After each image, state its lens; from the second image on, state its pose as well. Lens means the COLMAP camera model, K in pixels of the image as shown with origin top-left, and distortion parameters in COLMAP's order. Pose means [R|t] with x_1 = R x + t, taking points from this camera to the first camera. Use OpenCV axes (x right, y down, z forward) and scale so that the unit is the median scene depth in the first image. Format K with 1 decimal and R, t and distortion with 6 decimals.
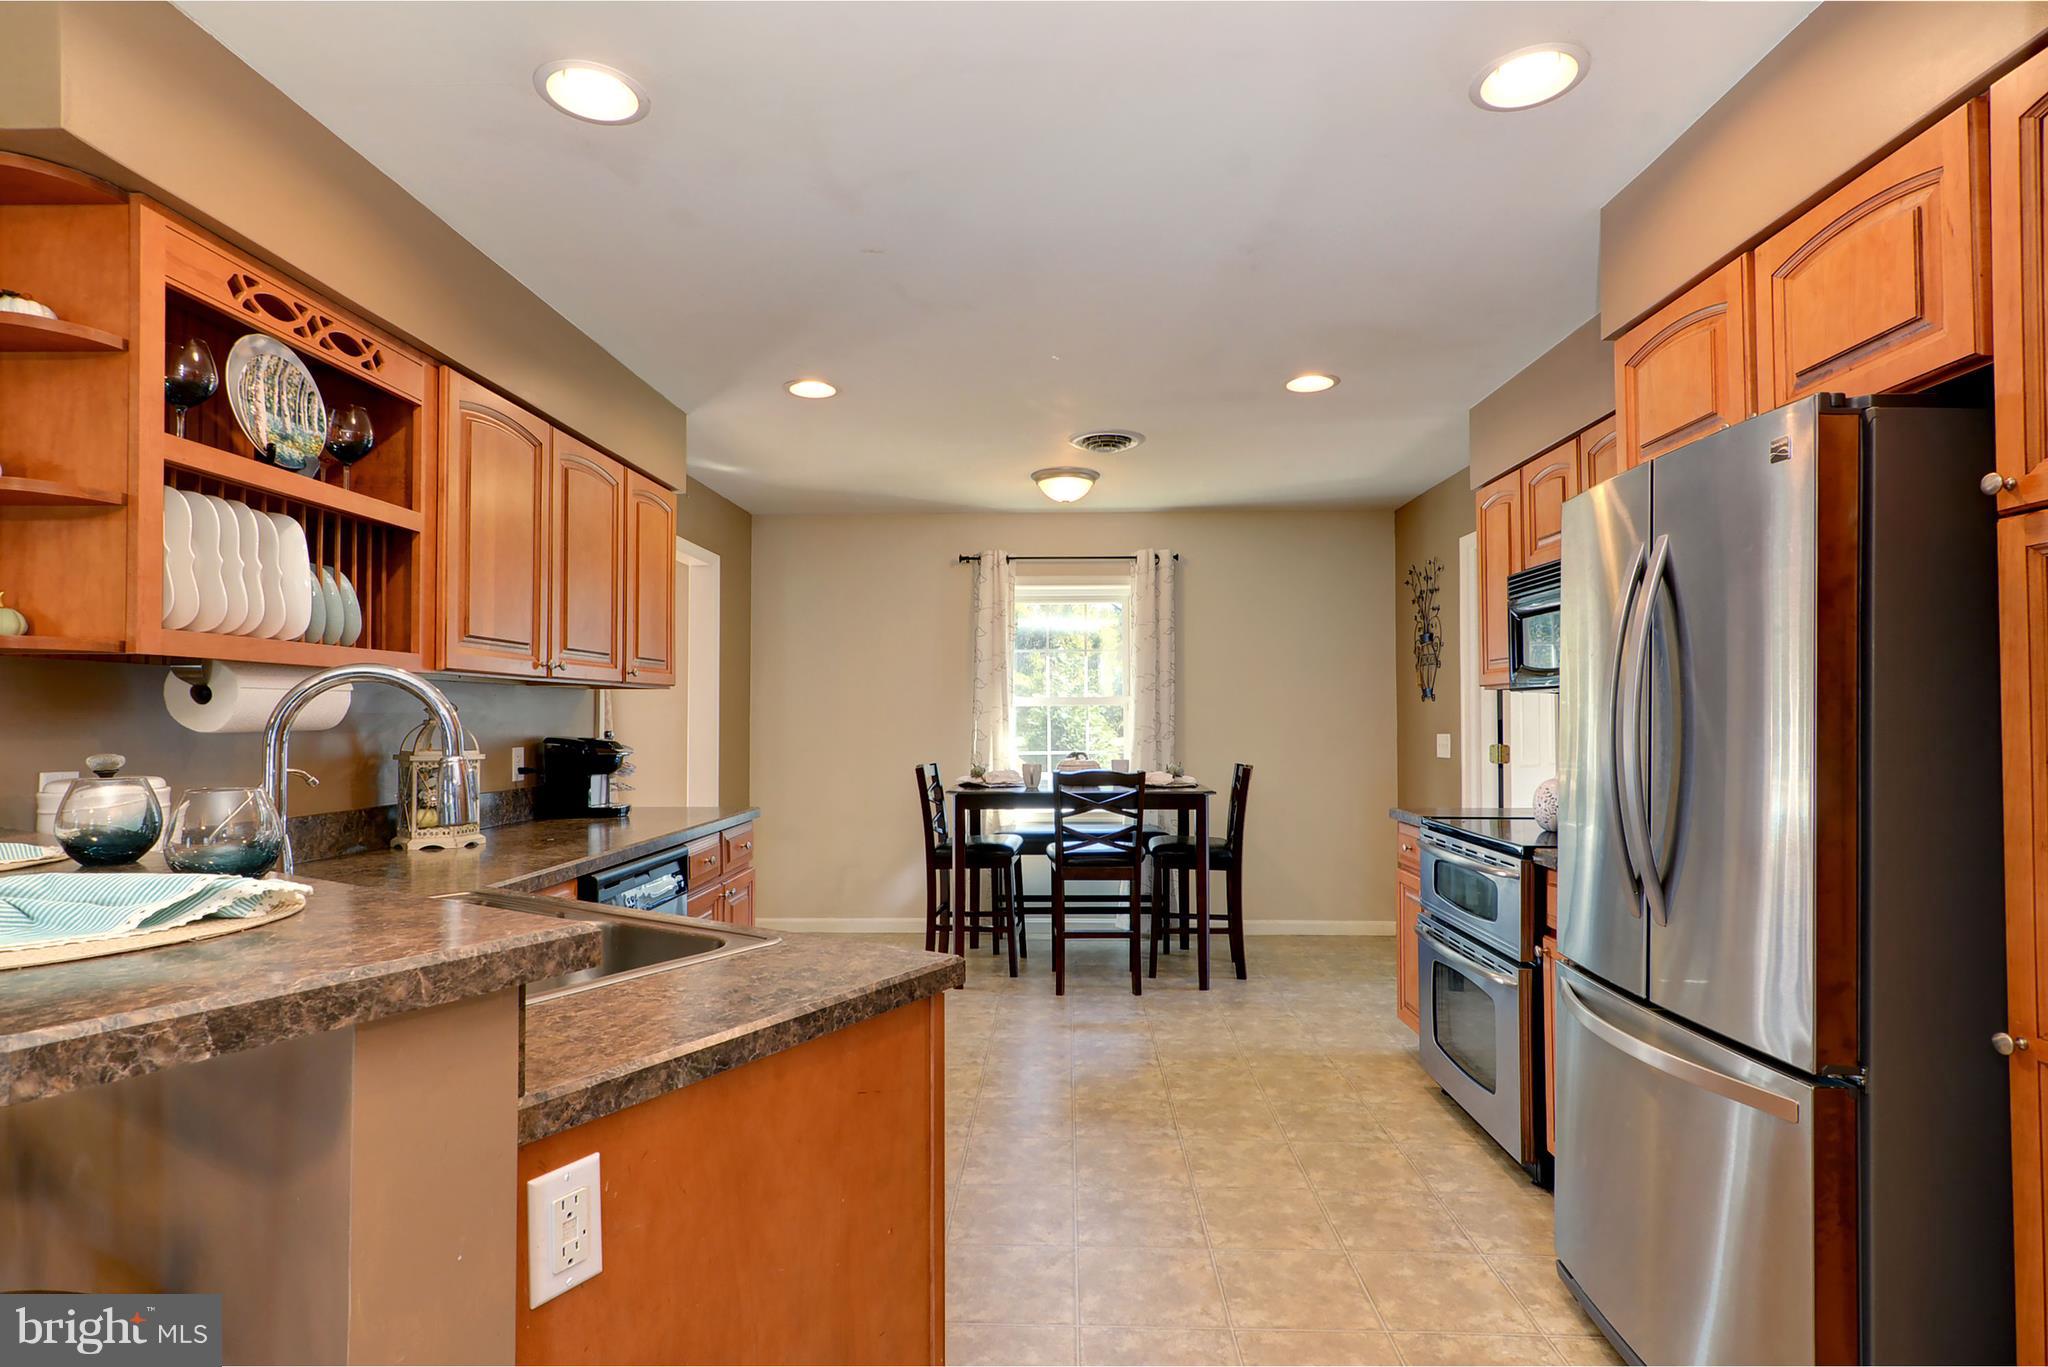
lens RADIAL K [[1006.8, 0, 1030.9], [0, 1006.8, 701.8], [0, 0, 1]] dist [-0.001085, 0.000496]
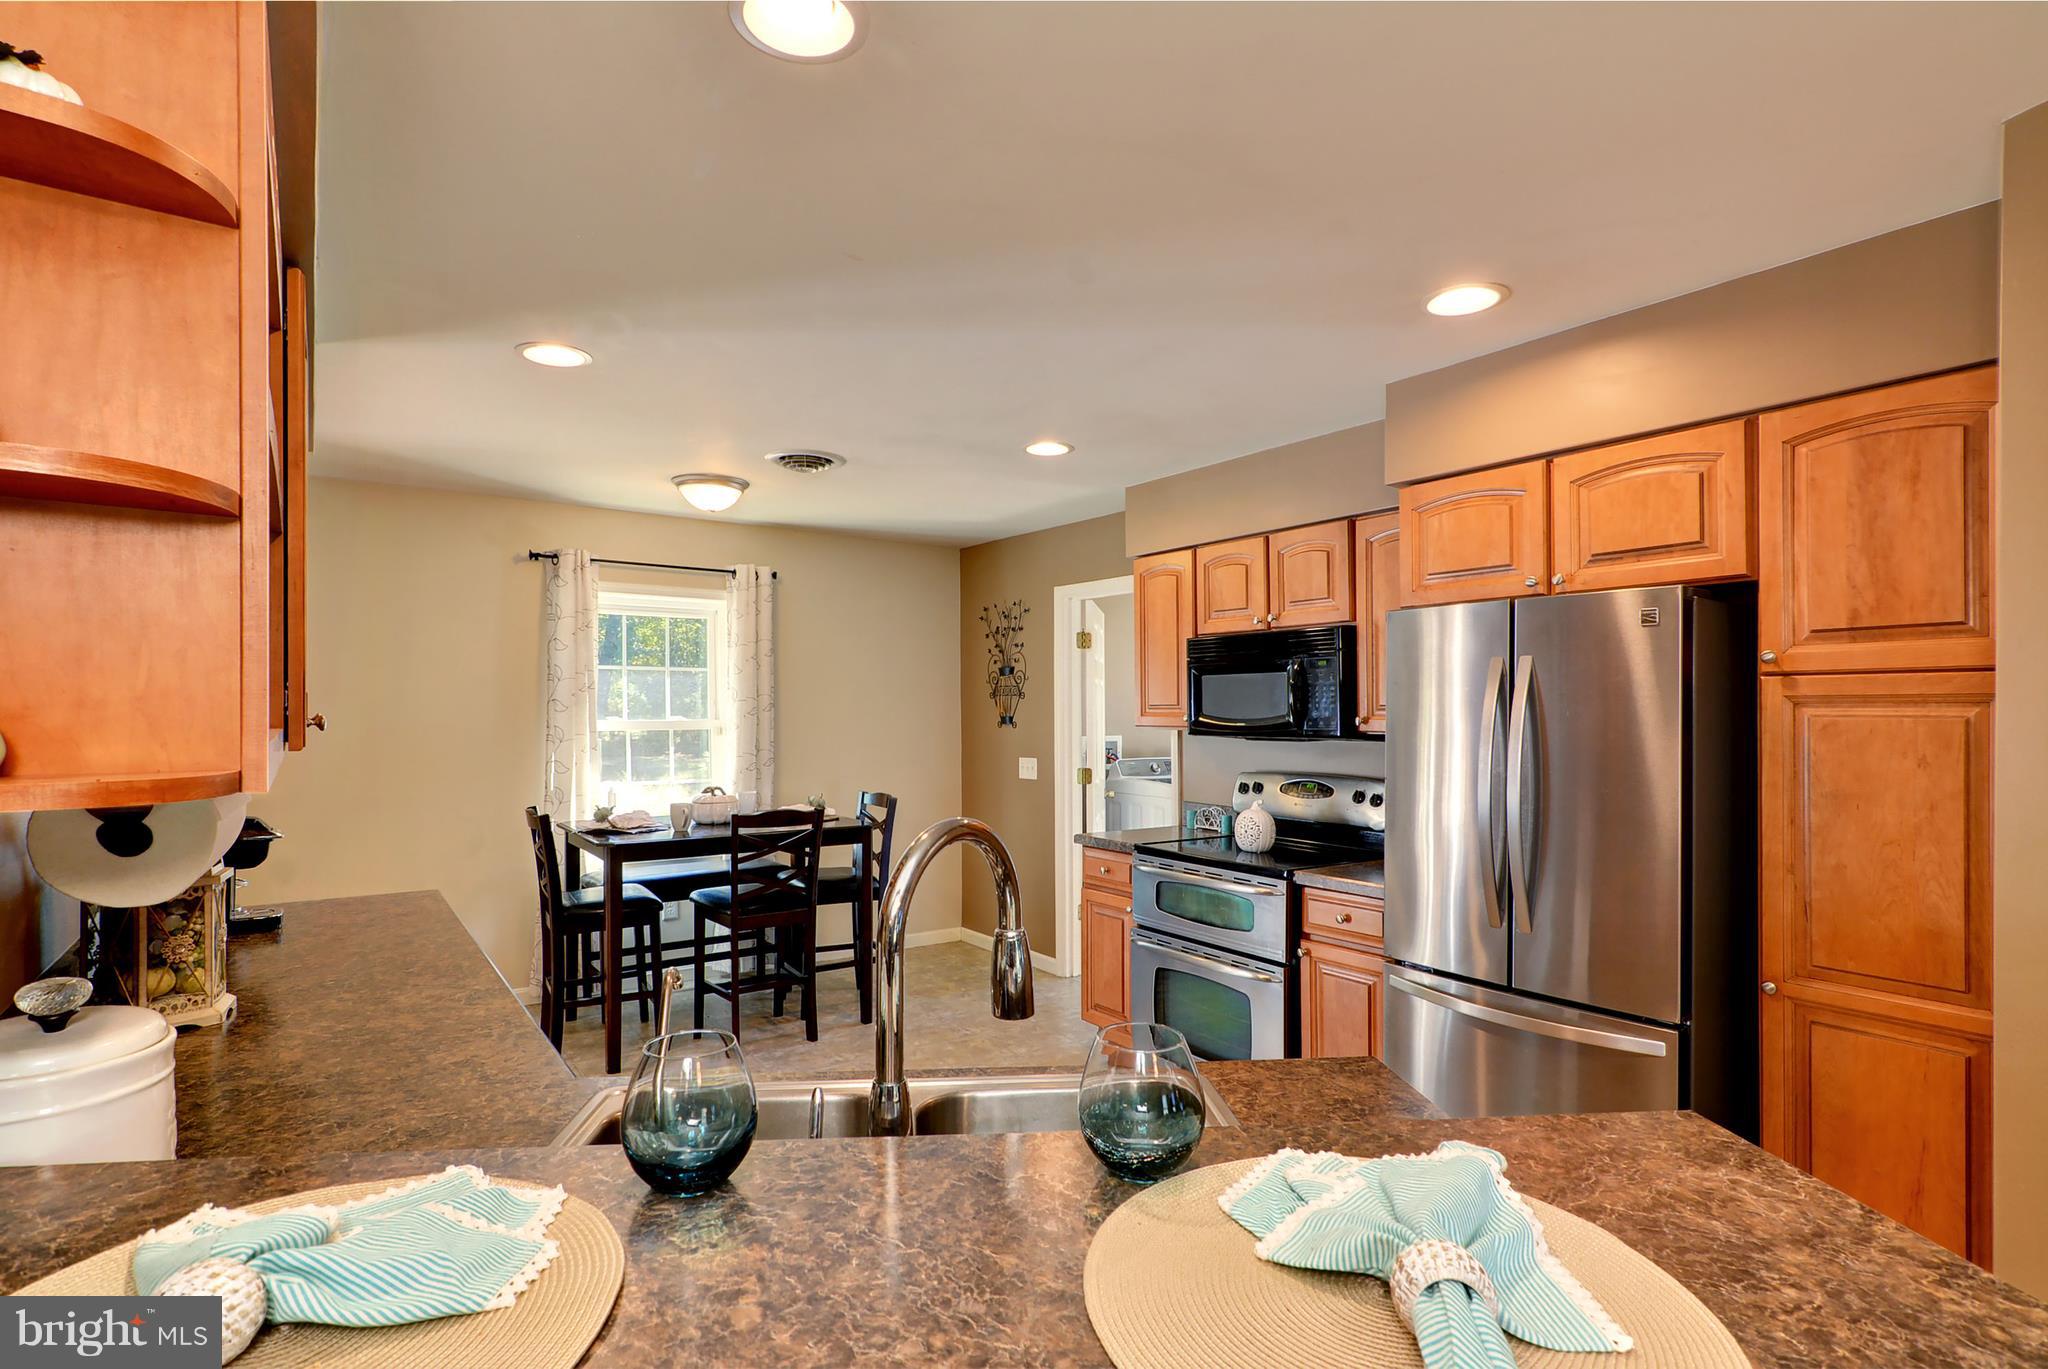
lens RADIAL K [[1020.4, 0, 1013.1], [0, 1020.4, 733.5], [0, 0, 1]] dist [0.002485, 0.001078]
pose [[0.803206, -0.007422, 0.595655, -0.658702], [-0.015414, 0.999329, 0.033238, -0.077759], [-0.595501, -0.035878, 0.802553, 0.227567]]
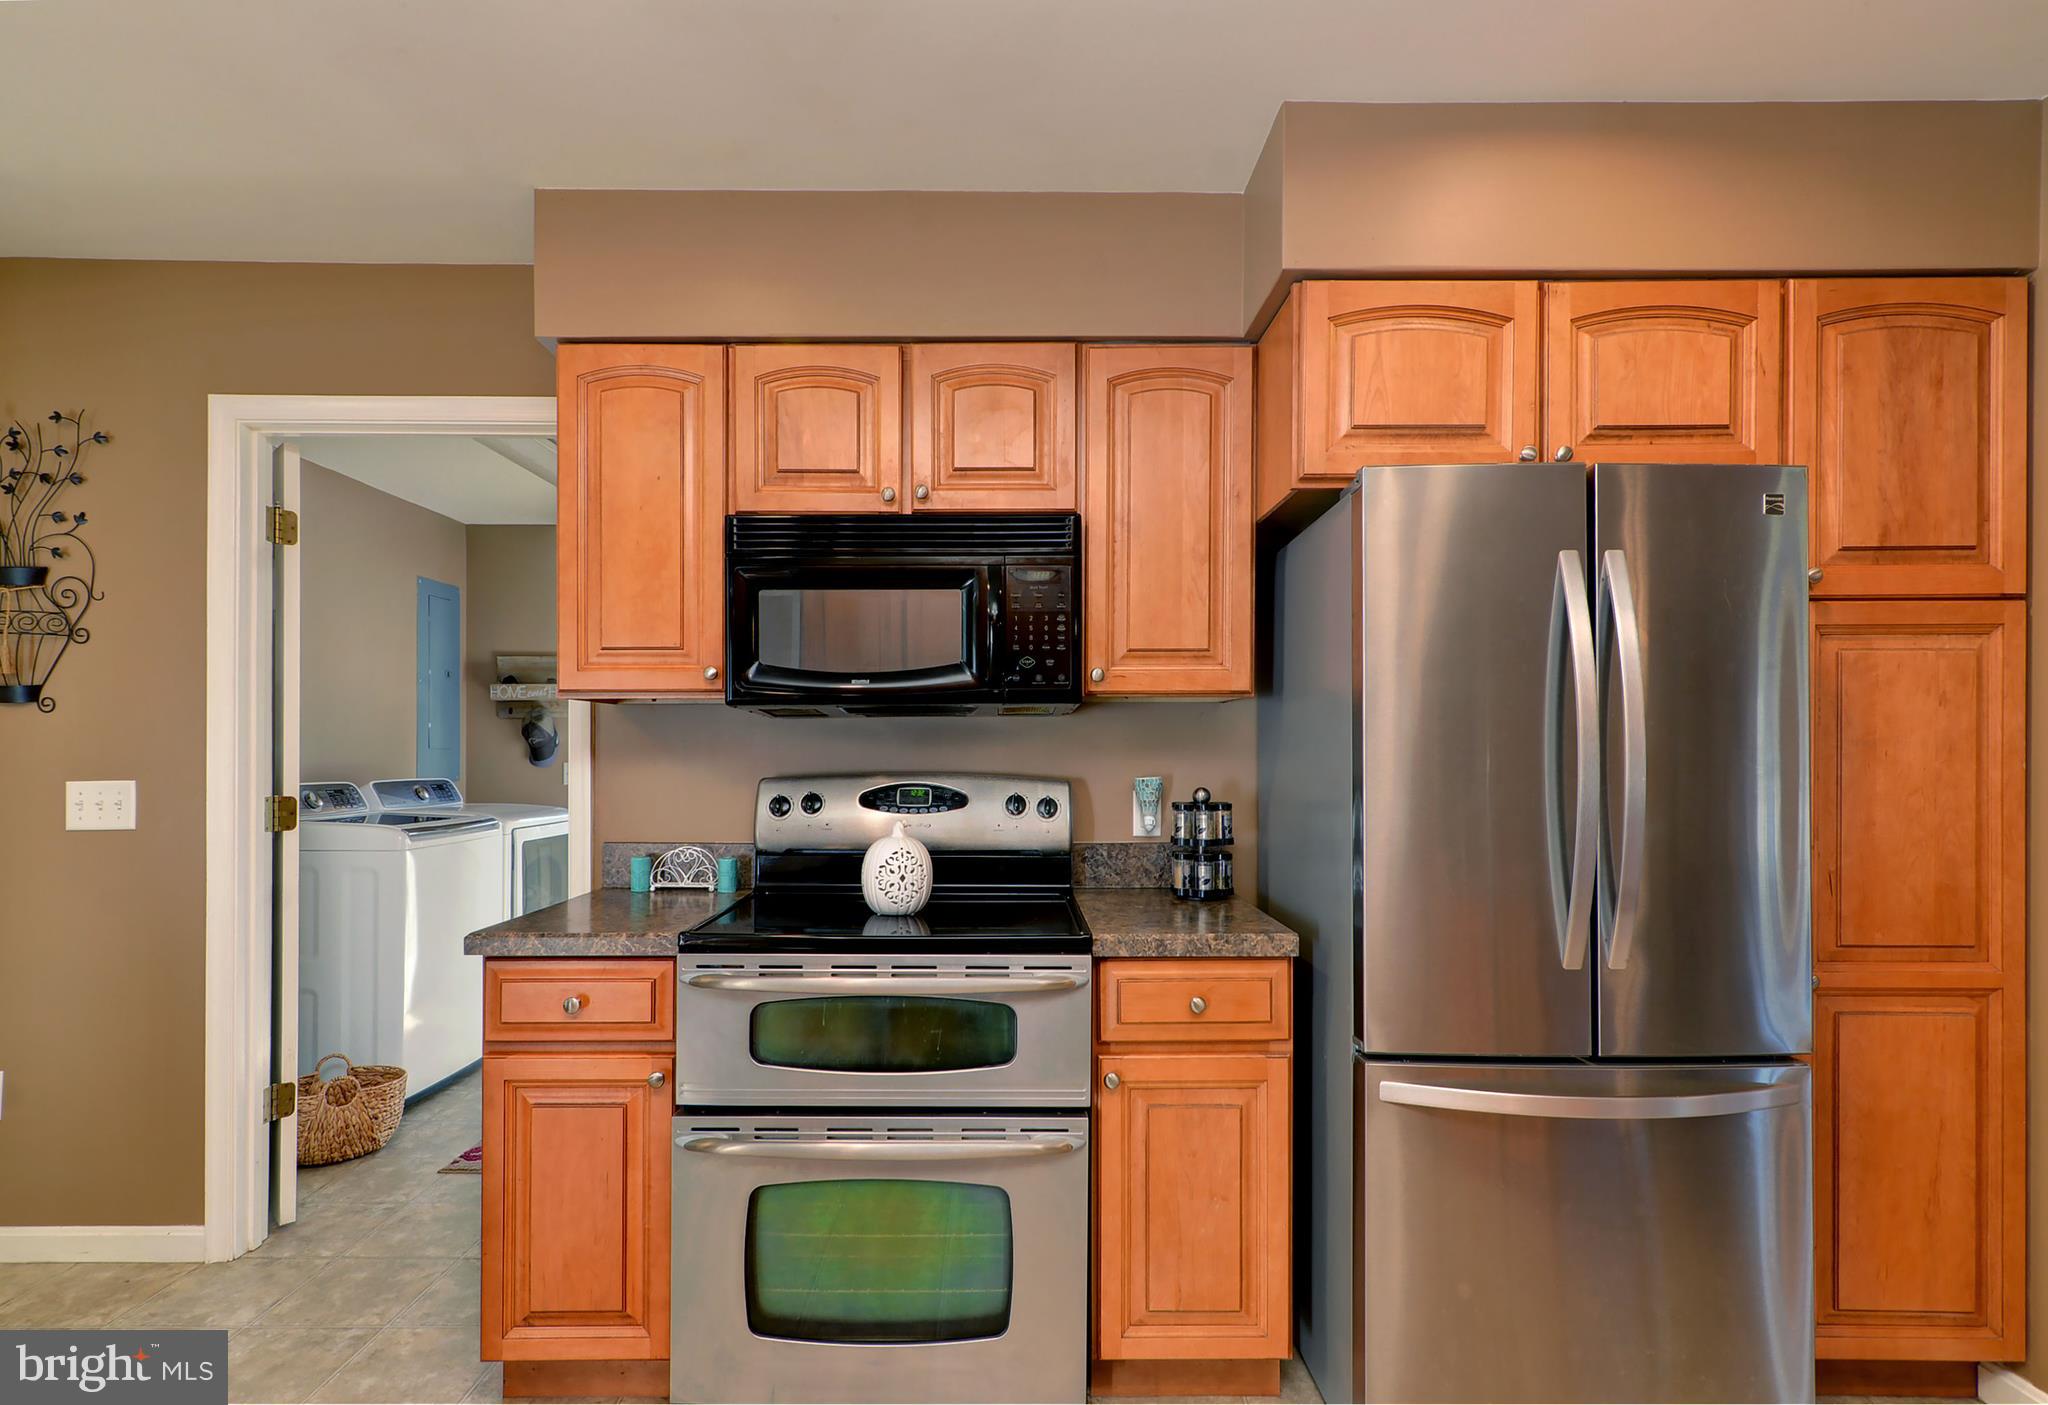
lens RADIAL K [[1070.9, 0, 1076.8], [0, 1070.9, 740.9], [0, 0, 1]] dist [0.000075, 0.001102]
pose [[-0.026312, 0.003379, 0.999648, -0.286233], [-0.013852, 0.999897, -0.003745, 0.017509], [-0.999558, -0.013946, -0.026263, 1.258079]]
